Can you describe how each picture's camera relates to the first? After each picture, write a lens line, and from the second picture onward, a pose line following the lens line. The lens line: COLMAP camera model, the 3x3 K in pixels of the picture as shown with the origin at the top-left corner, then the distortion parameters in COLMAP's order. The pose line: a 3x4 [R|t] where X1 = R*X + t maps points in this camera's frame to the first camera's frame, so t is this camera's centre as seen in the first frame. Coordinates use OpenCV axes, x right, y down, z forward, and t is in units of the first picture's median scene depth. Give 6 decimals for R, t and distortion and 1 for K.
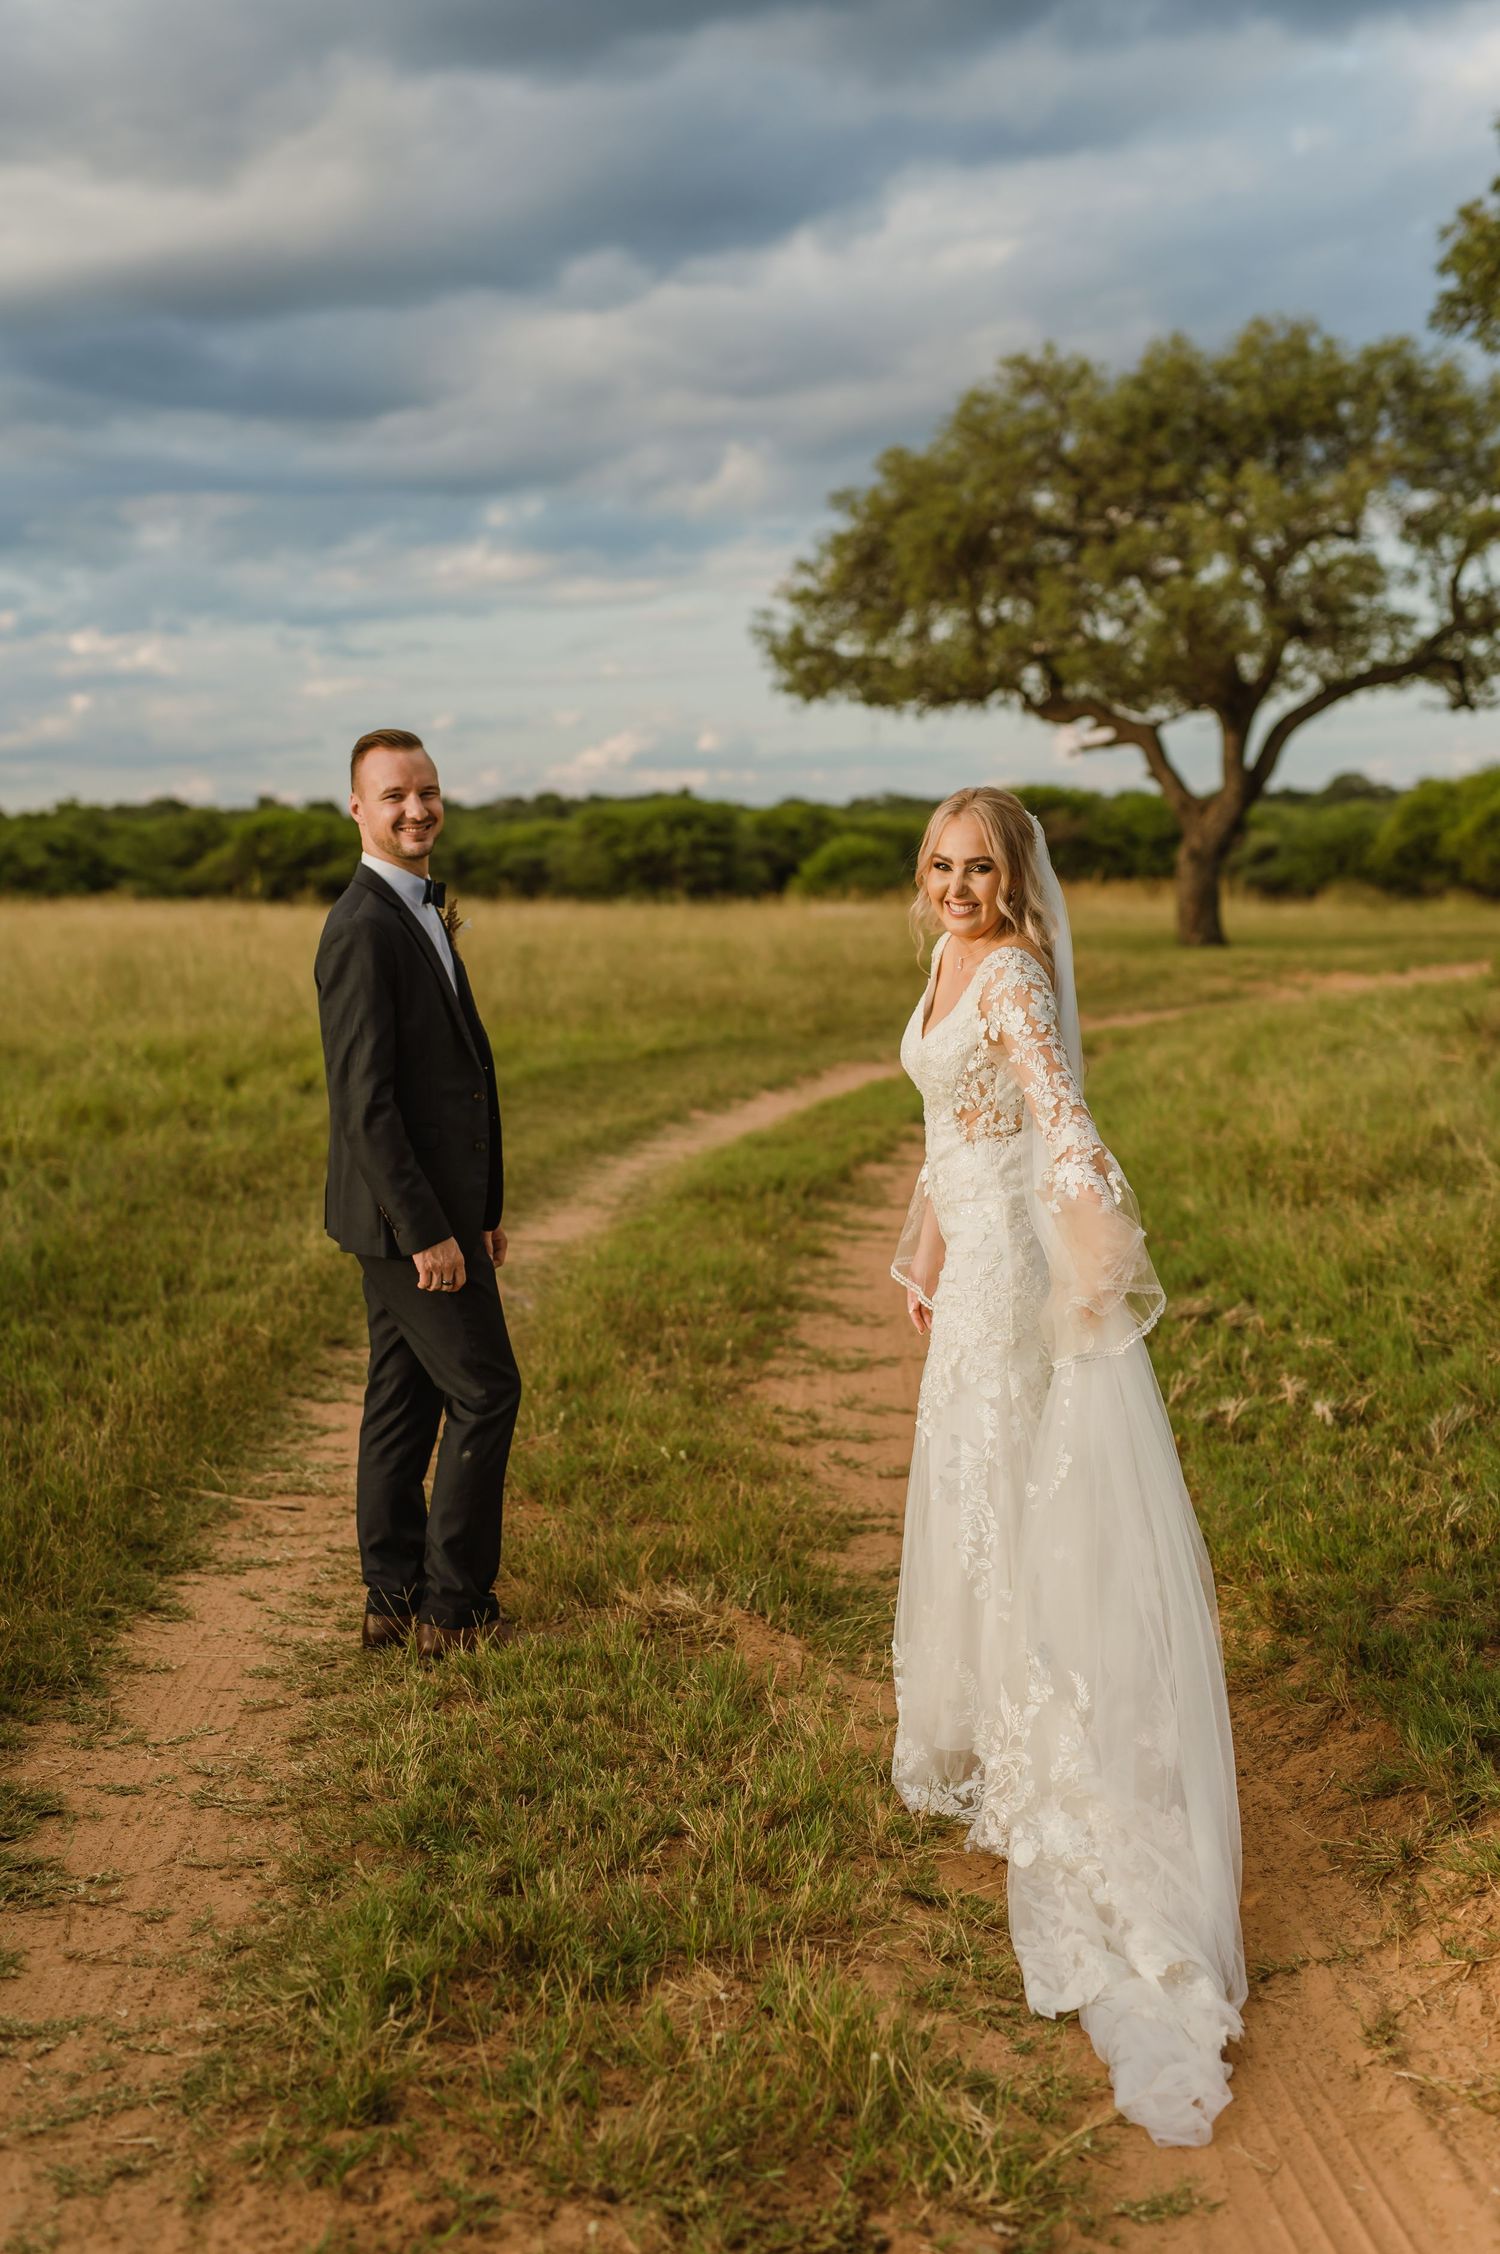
lens RADIAL K [[3424.2, 0, 732.1], [0, 3424.2, 1142.6], [0, 0, 1]] dist [0.214723, 0.000000]
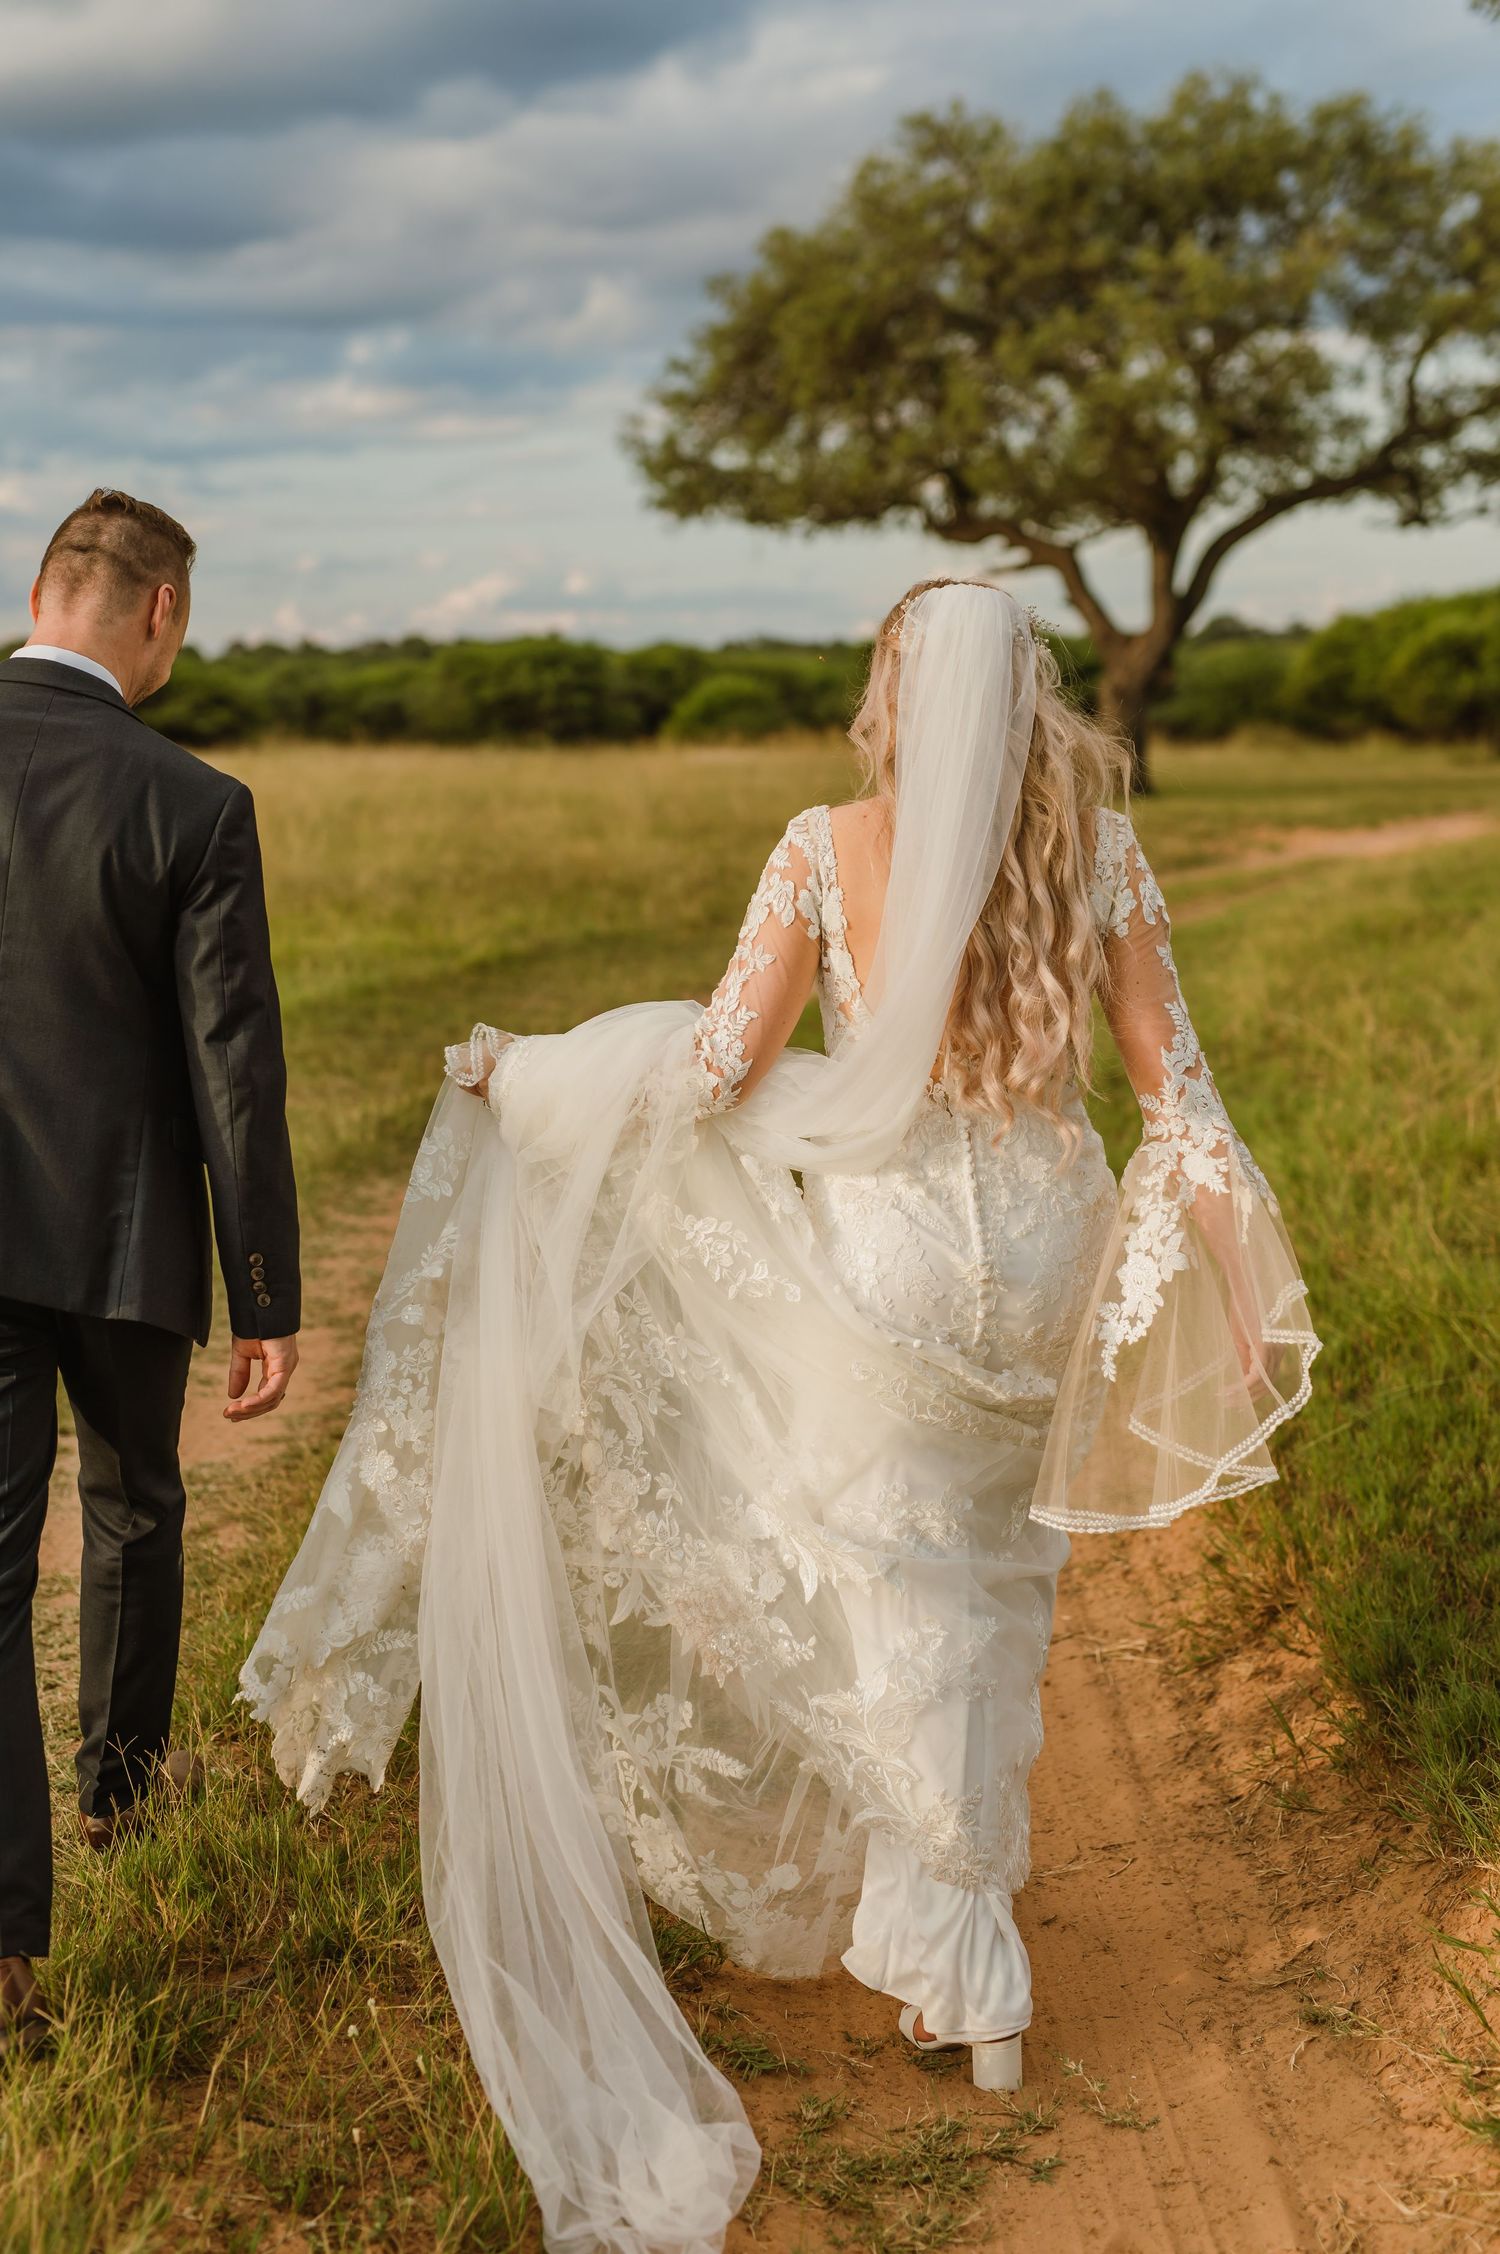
lens RADIAL K [[3424.2, 0, 734.2], [0, 3424.2, 1135.8], [0, 0, 1]] dist [0.214723, 0.000000]
pose [[0.999277, -0.008183, 0.037122, 0.000950], [0.006586, 0.999057, 0.042921, -0.007944], [-0.037439, -0.042645, 0.998389, 0.108516]]
